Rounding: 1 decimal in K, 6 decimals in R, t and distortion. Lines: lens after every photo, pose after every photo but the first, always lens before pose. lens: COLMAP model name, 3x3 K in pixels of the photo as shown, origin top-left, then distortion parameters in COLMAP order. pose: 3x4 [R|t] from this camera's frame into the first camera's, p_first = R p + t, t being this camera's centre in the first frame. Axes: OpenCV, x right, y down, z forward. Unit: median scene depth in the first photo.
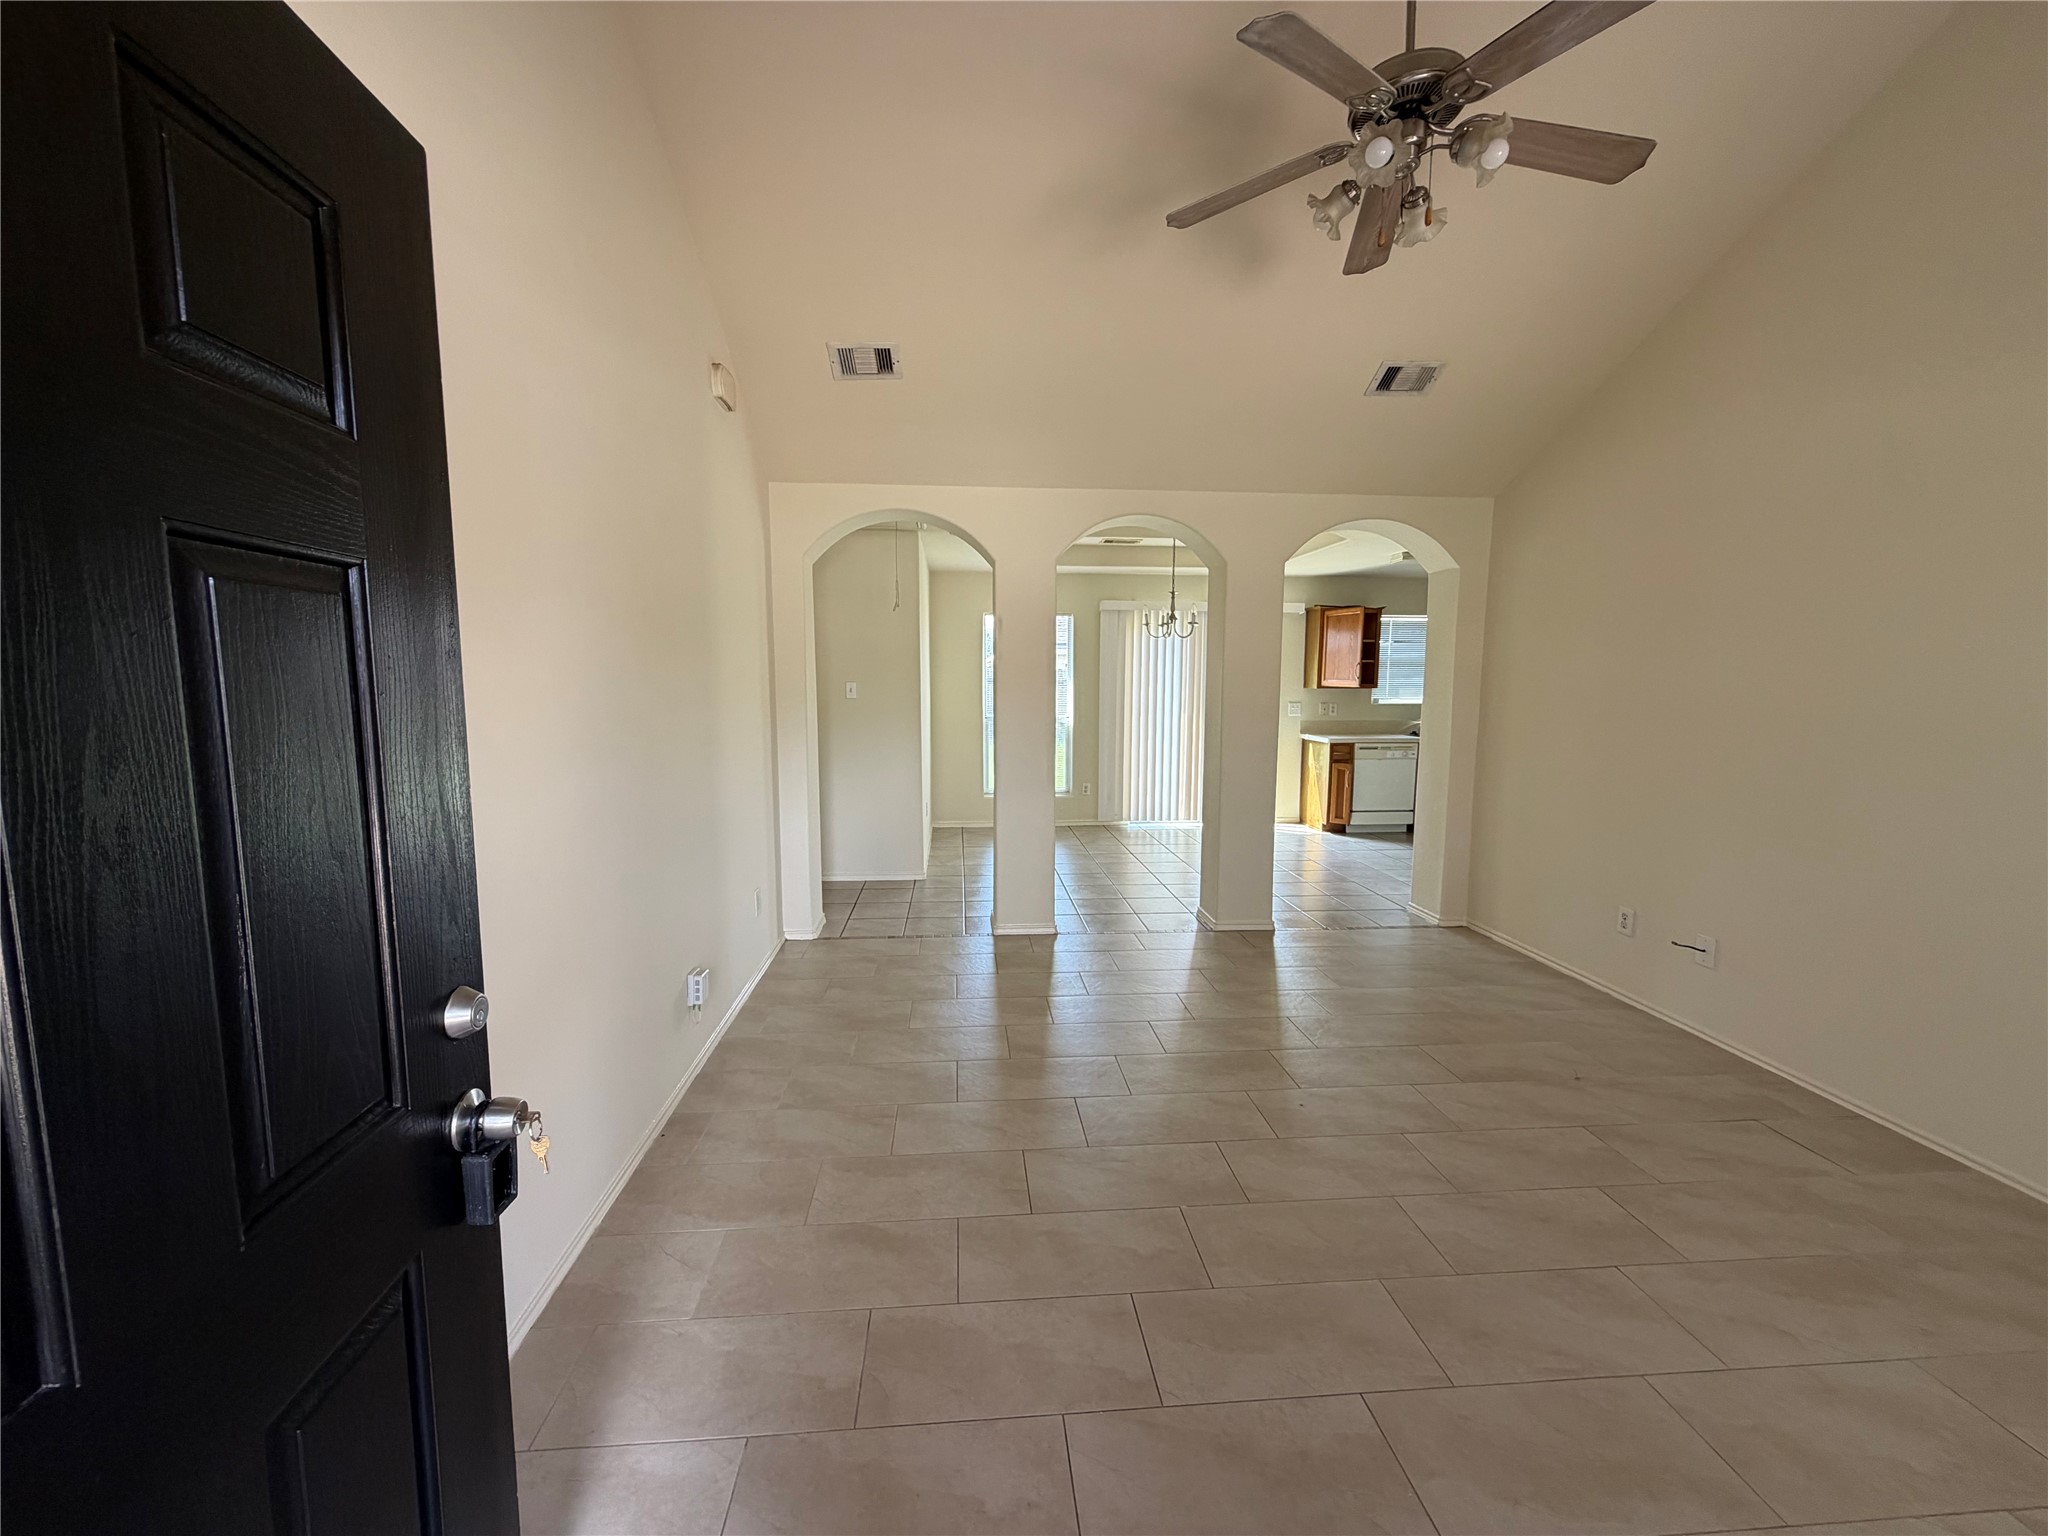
lens RADIAL K [[817.0, 0, 1021.5], [0, 817.0, 767.9], [0, 0, 1]] dist [0.001484, -0.000308]
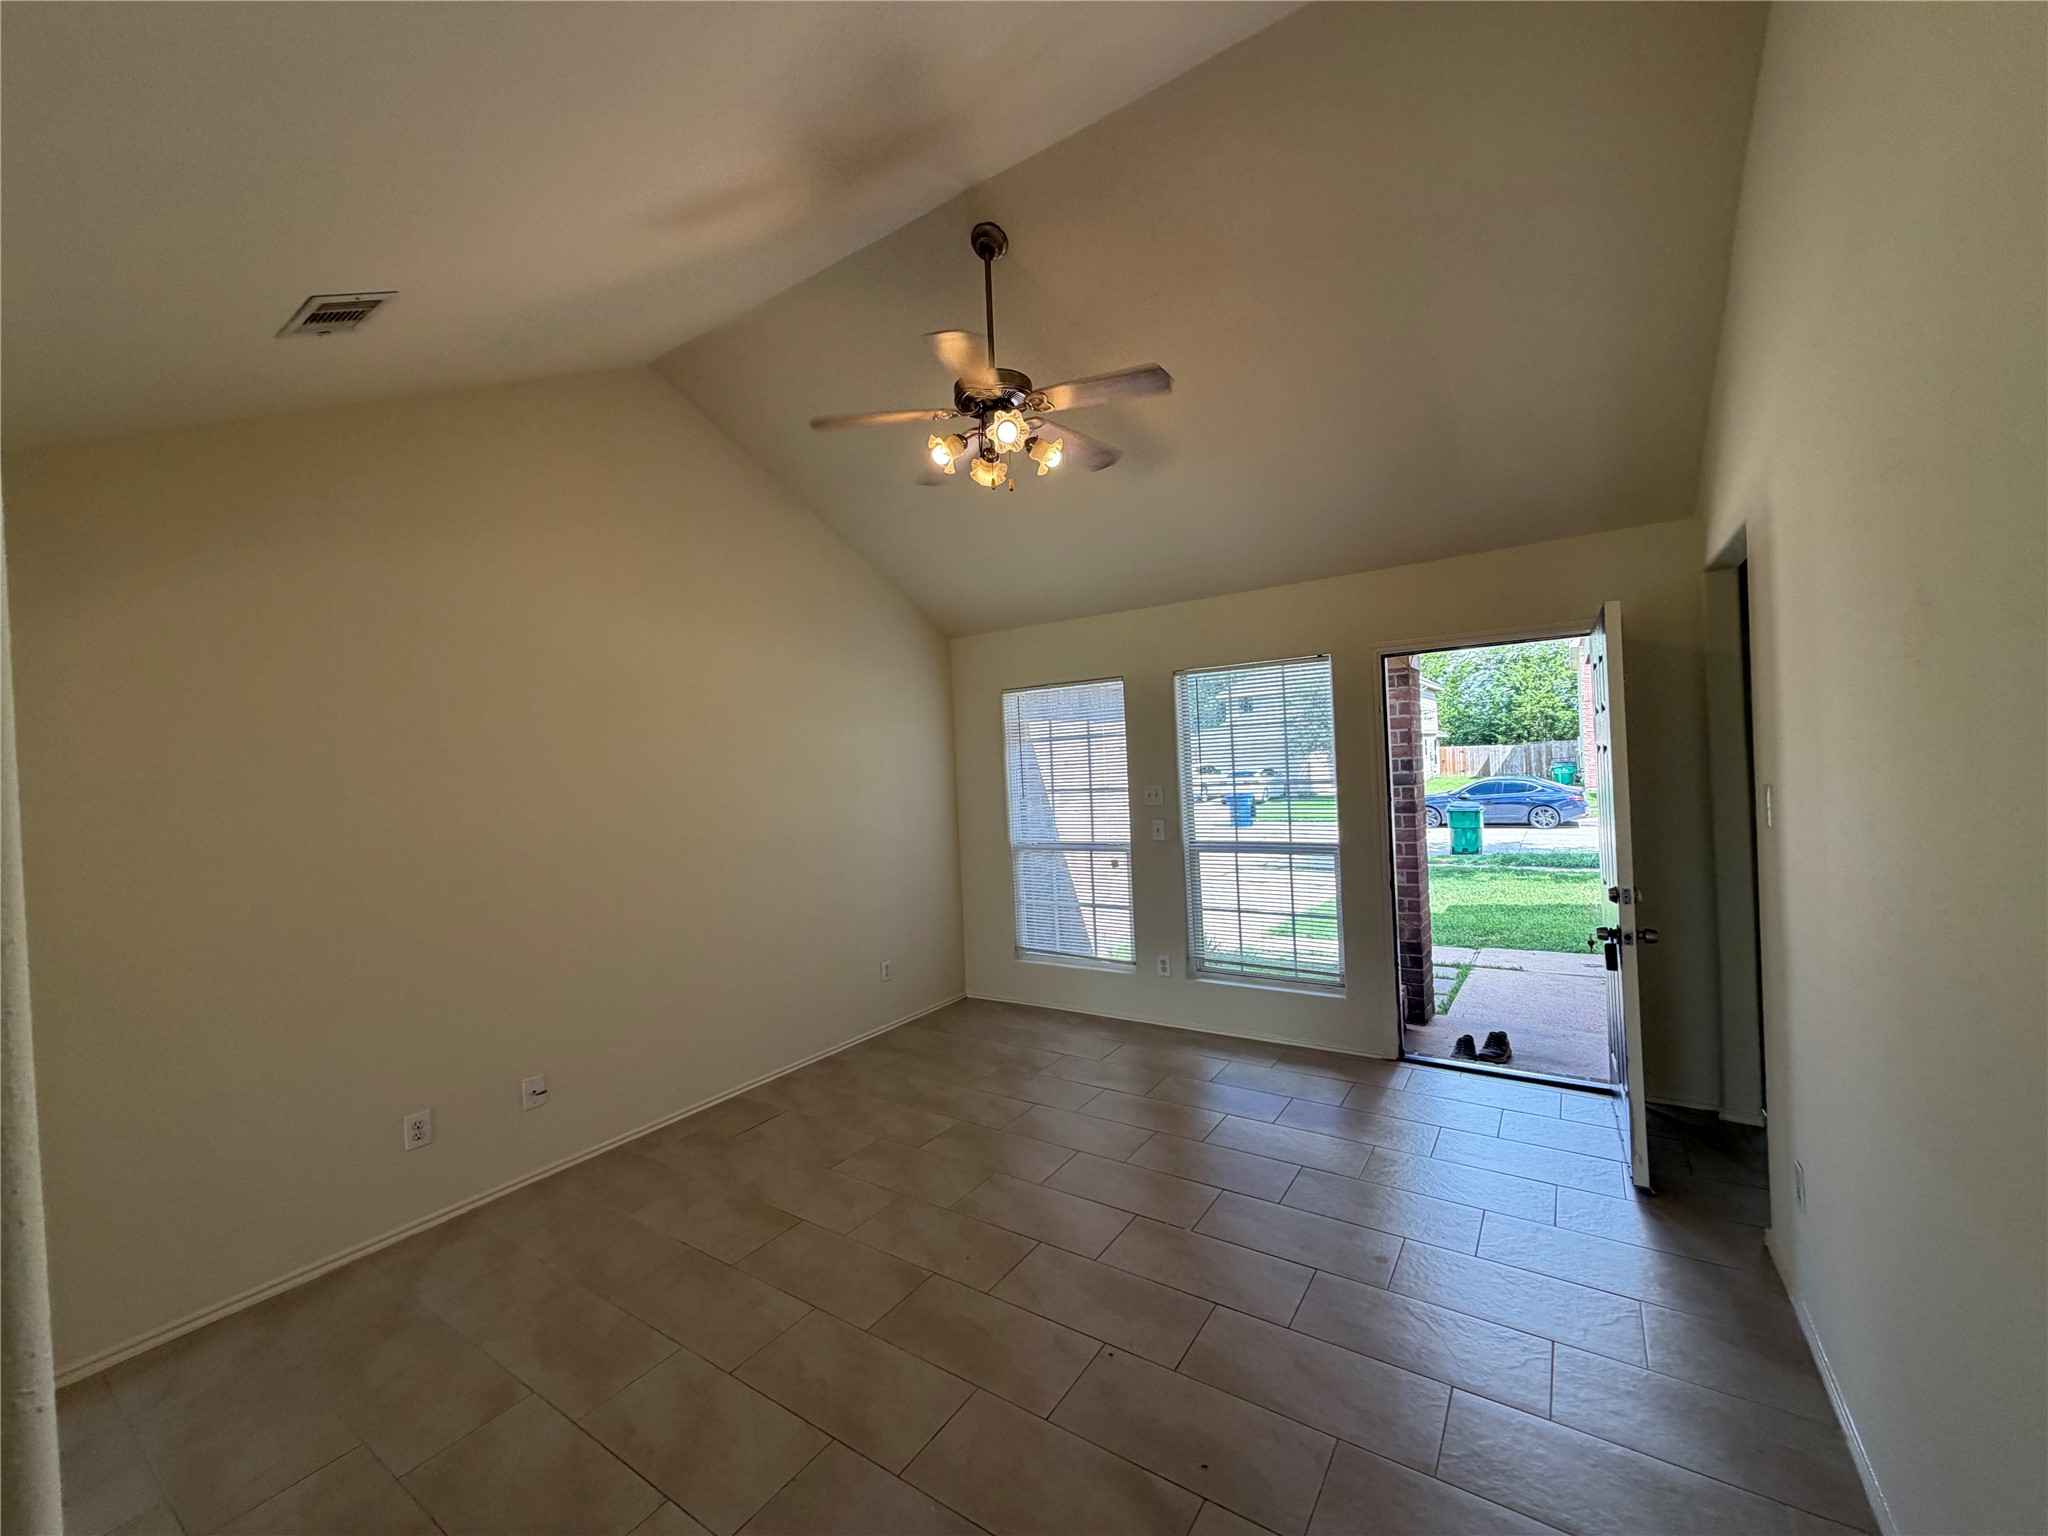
lens RADIAL K [[820.3, 0, 1016.9], [0, 820.3, 771.1], [0, 0, 1]] dist [0.001002, -0.000058]
pose [[-0.776868, 0.029151, 0.628989, -0.192750], [0.113865, 0.988963, 0.094800, -0.139939], [-0.619283, 0.145267, -0.771612, 0.982697]]
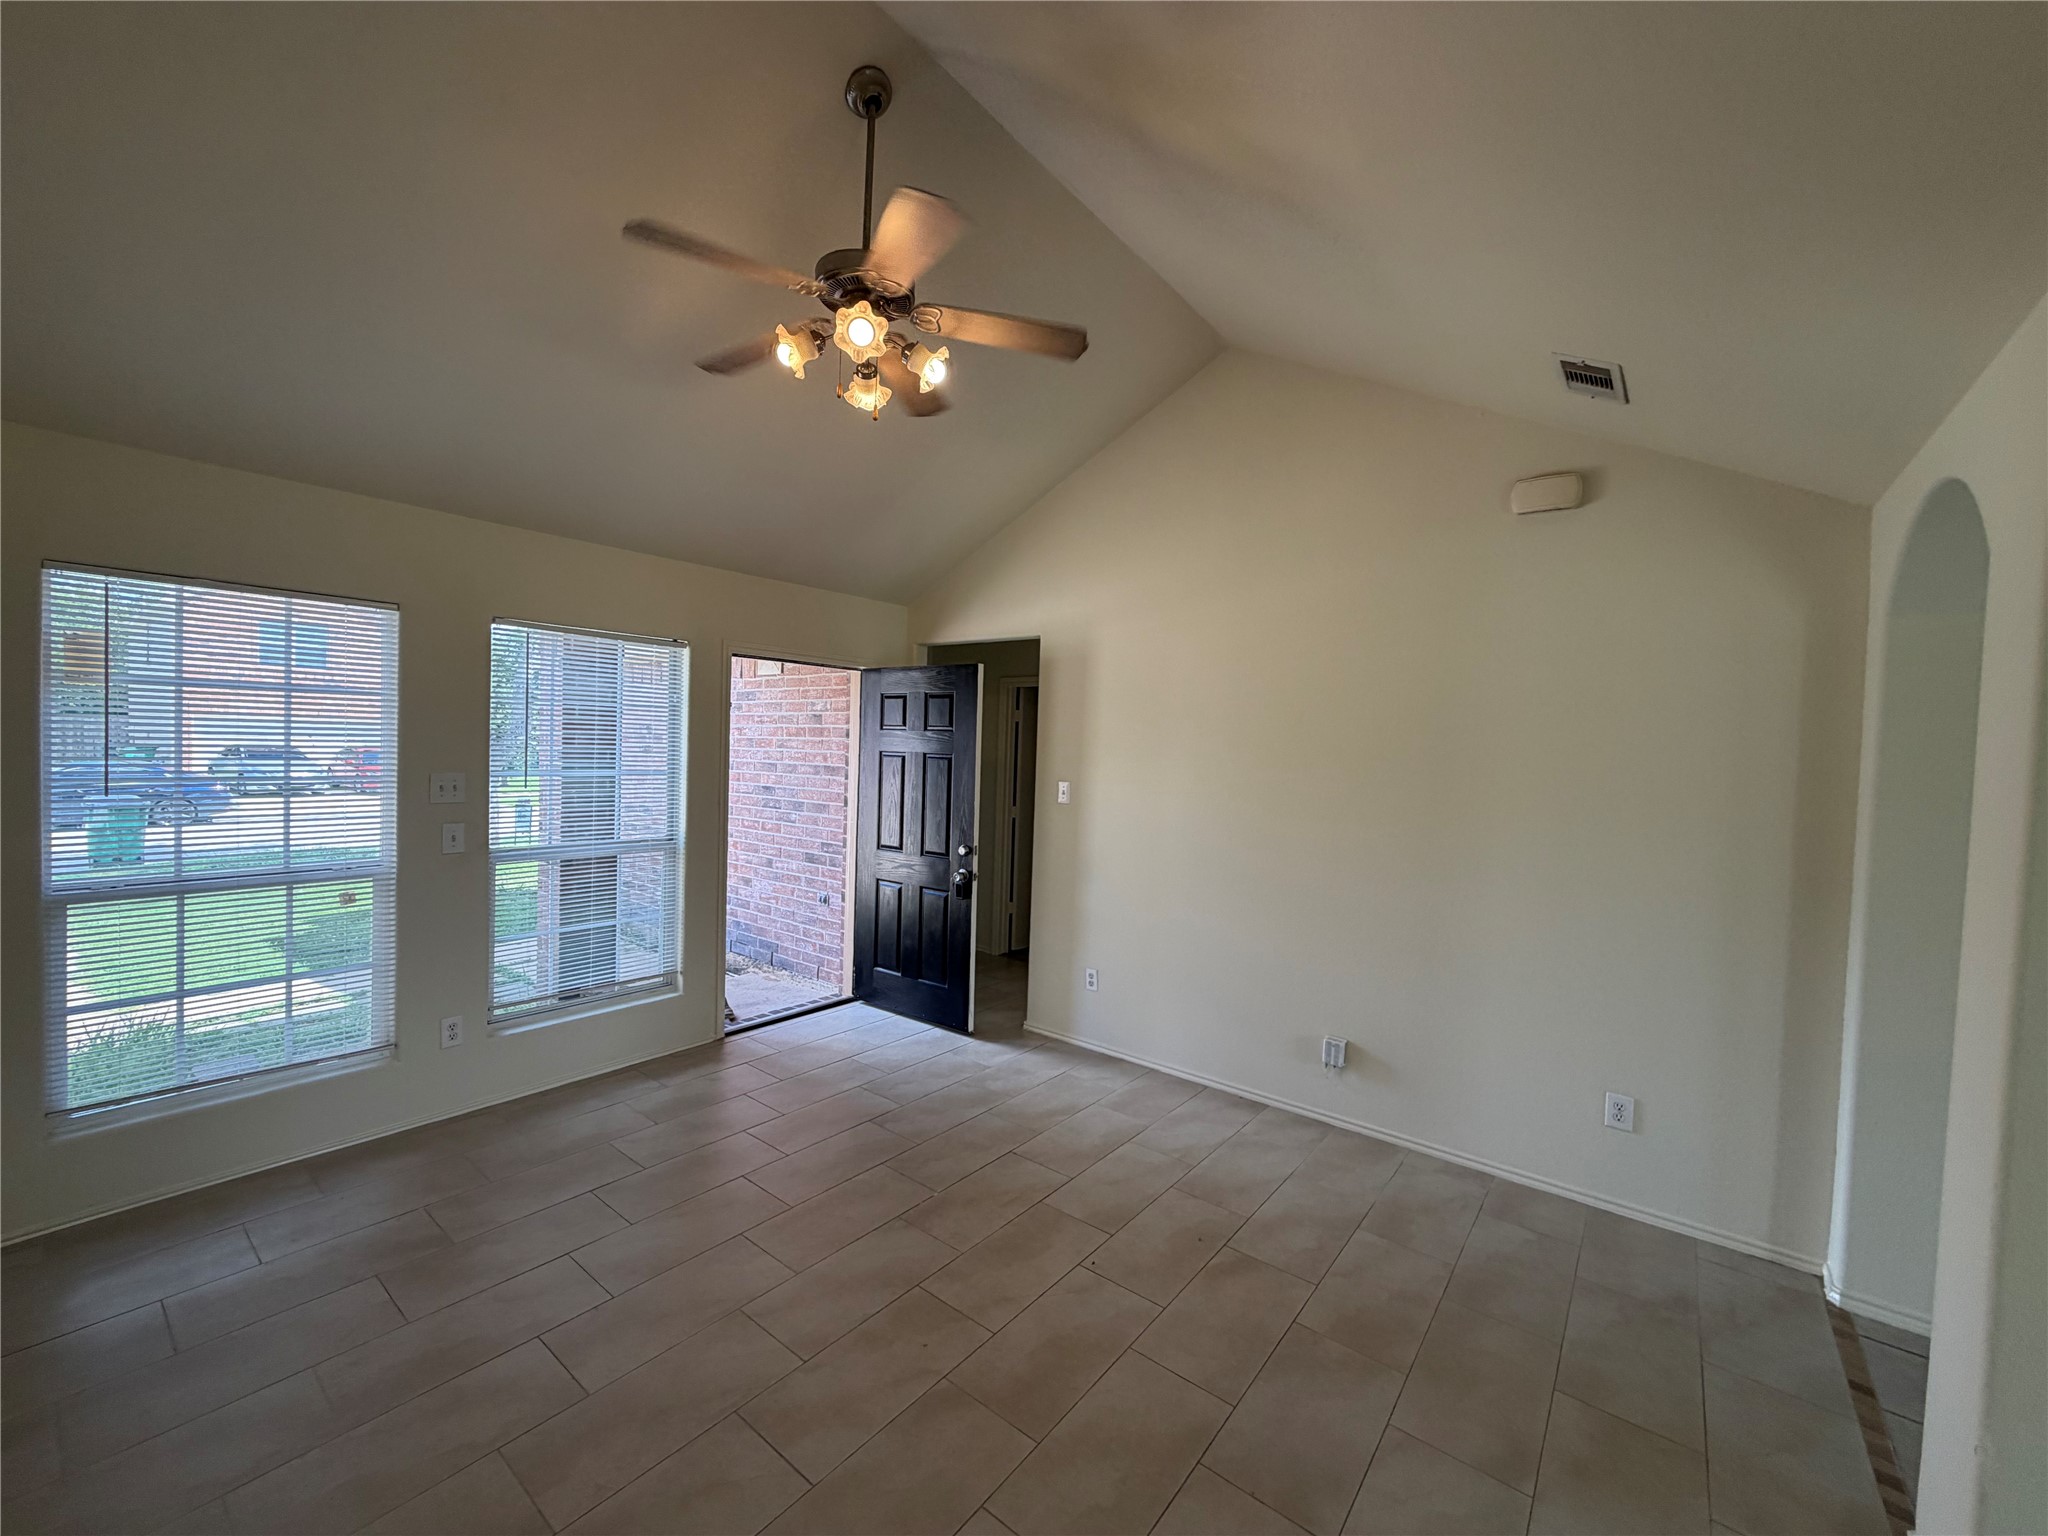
lens RADIAL K [[815.1, 0, 1020.0], [0, 815.1, 773.0], [0, 0, 1]] dist [-0.000435, -0.000085]
pose [[-0.684235, 0.000792, -0.729262, 0.517634], [-0.113853, 0.987621, 0.107896, -0.138881], [0.720320, 0.156854, -0.675675, 0.917283]]
